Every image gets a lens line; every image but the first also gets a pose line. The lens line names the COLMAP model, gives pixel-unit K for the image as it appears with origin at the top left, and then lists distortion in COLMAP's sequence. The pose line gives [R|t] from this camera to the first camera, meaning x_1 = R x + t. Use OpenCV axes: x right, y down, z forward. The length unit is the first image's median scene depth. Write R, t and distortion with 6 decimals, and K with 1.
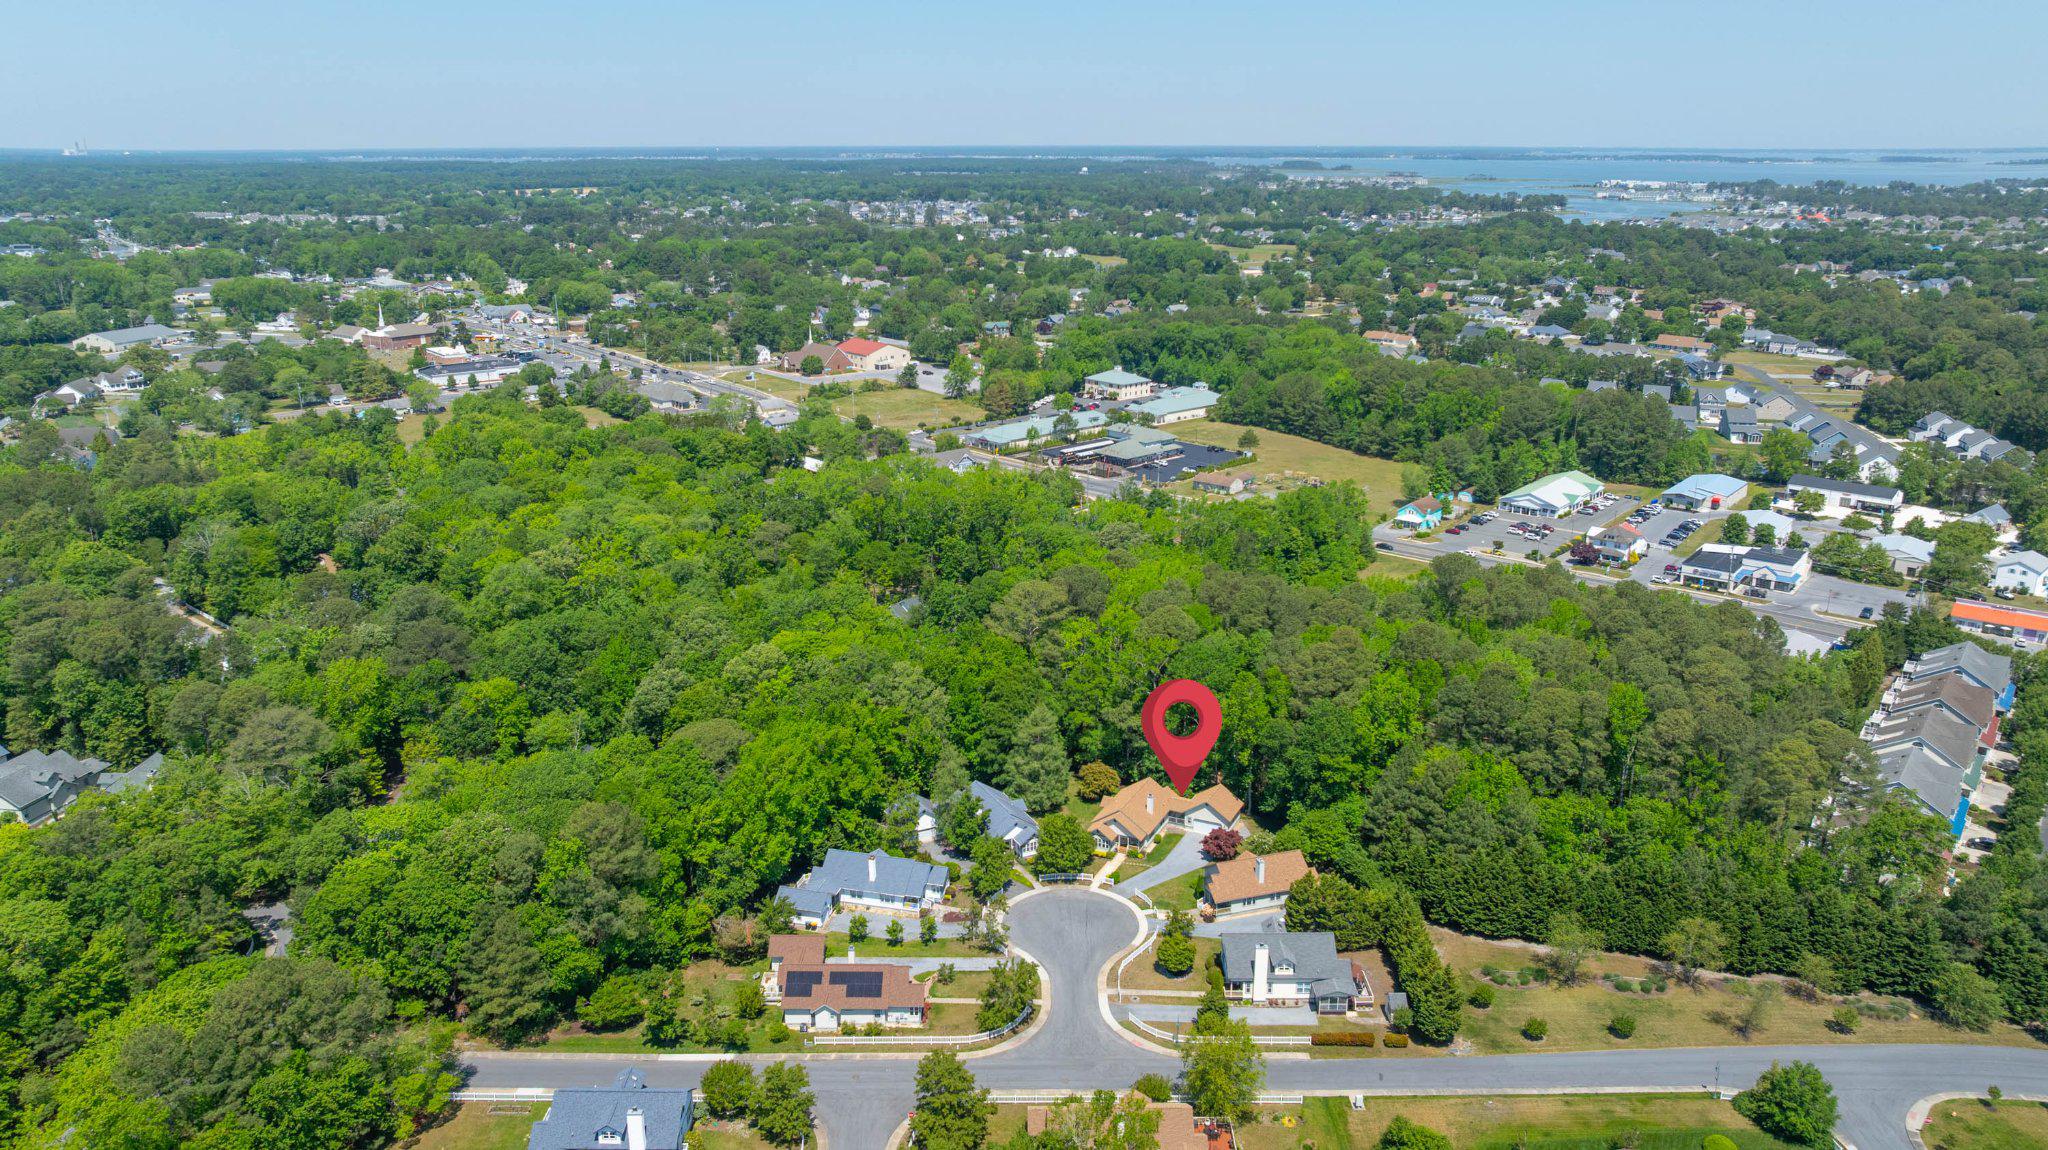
lens RADIAL K [[1494.5, 0, 1024.0], [0, 1494.5, 575.0], [0, 0, 1]] dist [-0.000168, 0.000599]
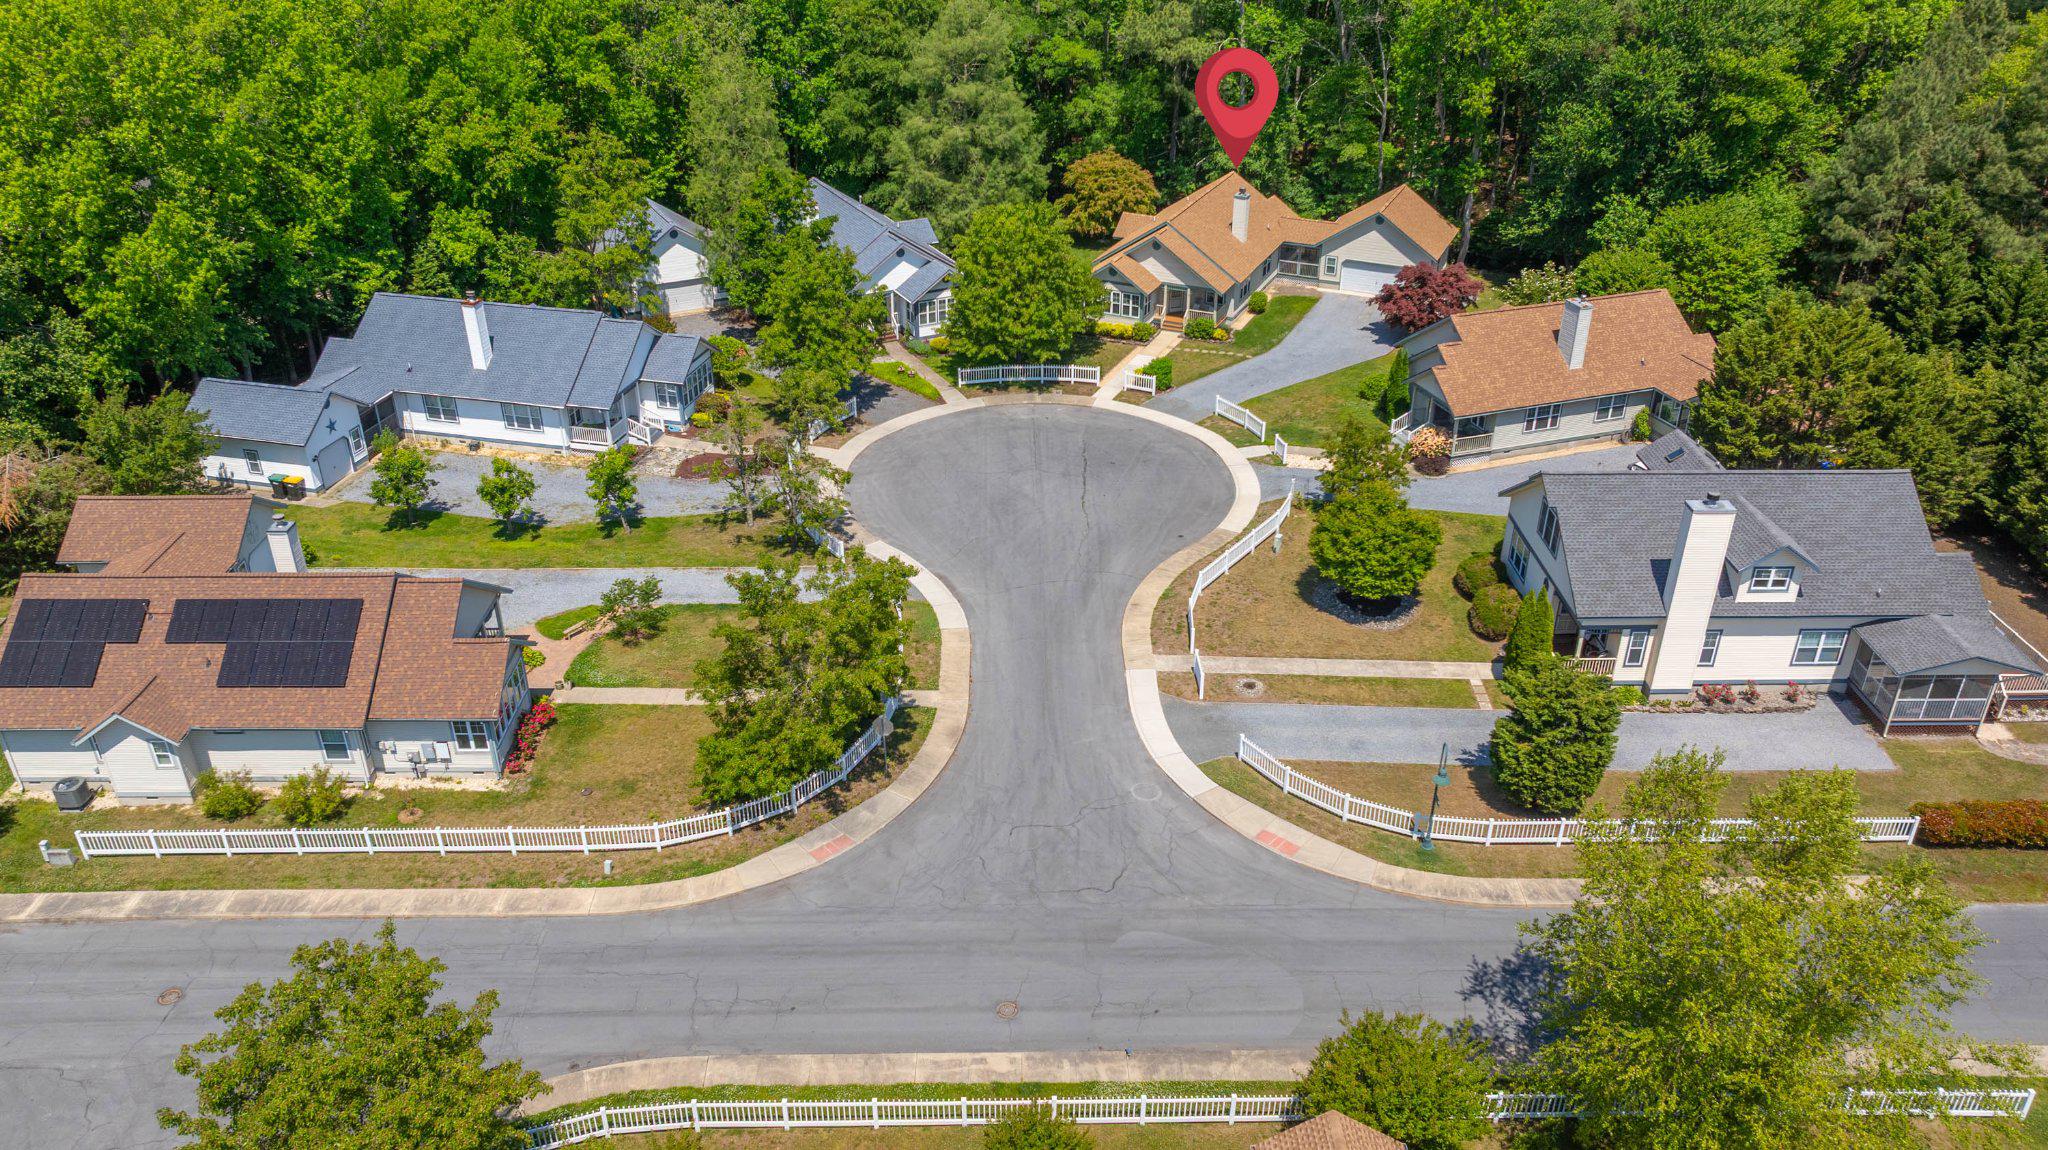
lens RADIAL K [[1494.5, 0, 1024.0], [0, 1494.5, 575.0], [0, 0, 1]] dist [-0.000168, 0.000599]
pose [[0.999933, -0.005492, 0.010182, 0.023520], [0.003301, 0.979003, 0.203817, 0.181616], [-0.011087, -0.203770, 0.978956, 0.644687]]
